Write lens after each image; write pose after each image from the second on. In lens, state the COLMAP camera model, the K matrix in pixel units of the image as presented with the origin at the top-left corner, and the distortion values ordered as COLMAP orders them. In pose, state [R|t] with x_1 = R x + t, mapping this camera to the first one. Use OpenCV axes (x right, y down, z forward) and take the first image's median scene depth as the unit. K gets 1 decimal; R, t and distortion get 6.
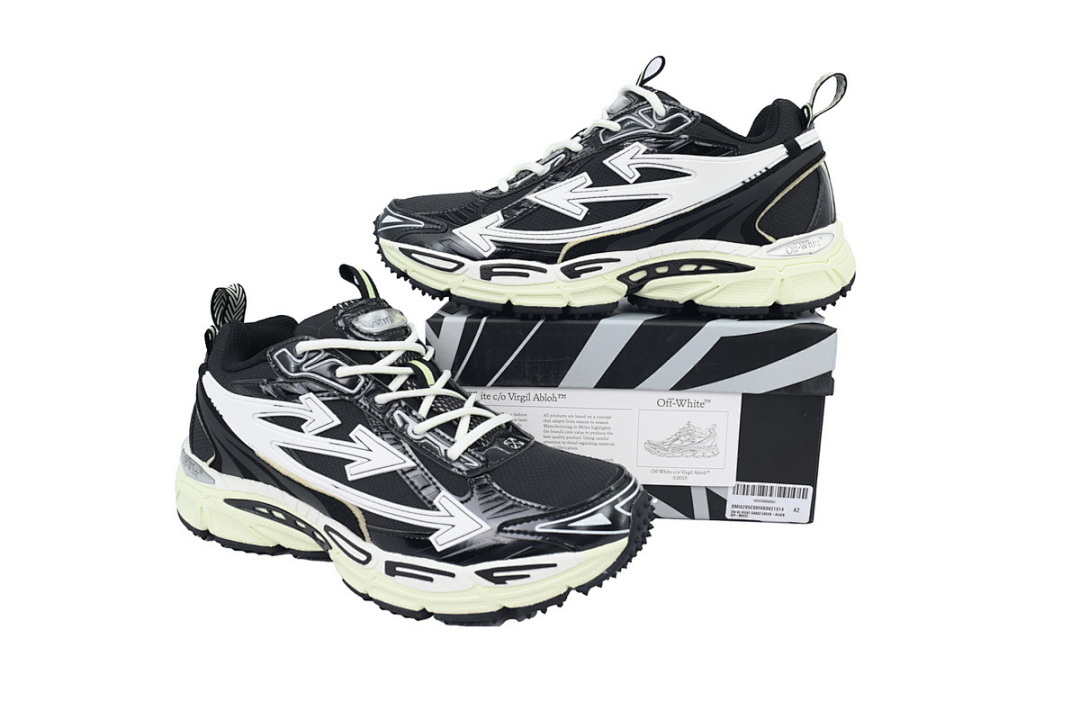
lens RADIAL K [[785.5, 0, 542.2], [0, 785.5, 361.6], [0, 0, 1]] dist [0.001408, 0.000482]
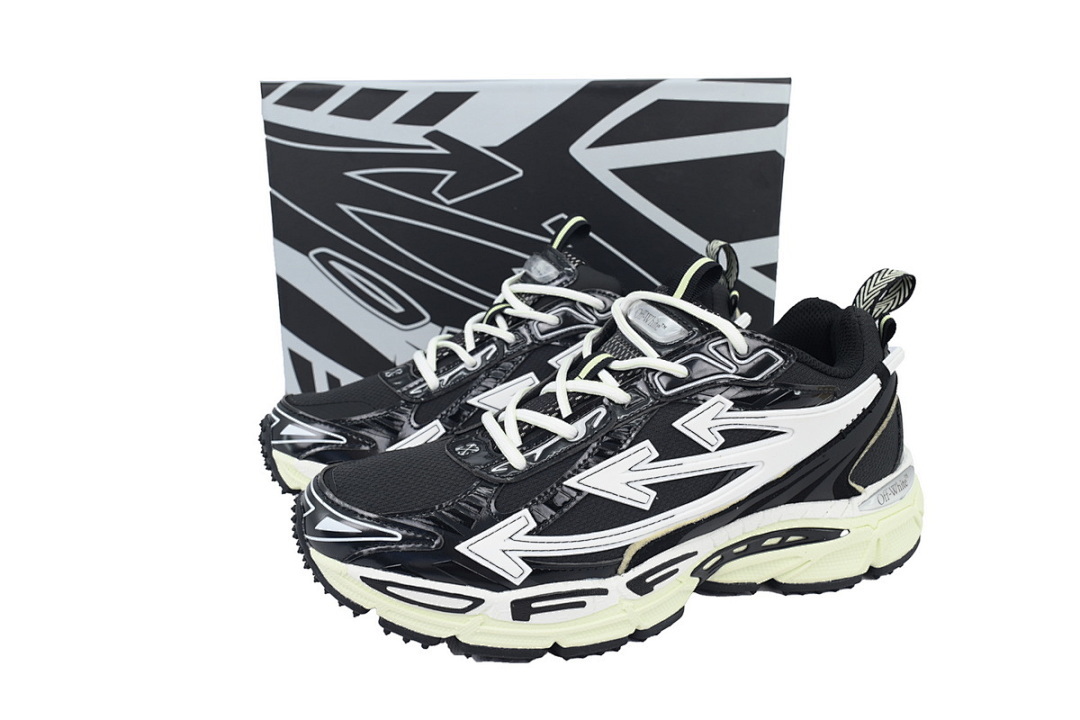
lens RADIAL K [[785.5, 0, 538.1], [0, 785.5, 358.6], [0, 0, 1]] dist [0.001408, 0.000482]
pose [[0.929489, -0.099338, 0.355222, -0.271237], [0.094432, 0.995043, 0.031169, -0.342487], [-0.356558, 0.004573, 0.934262, 0.391503]]
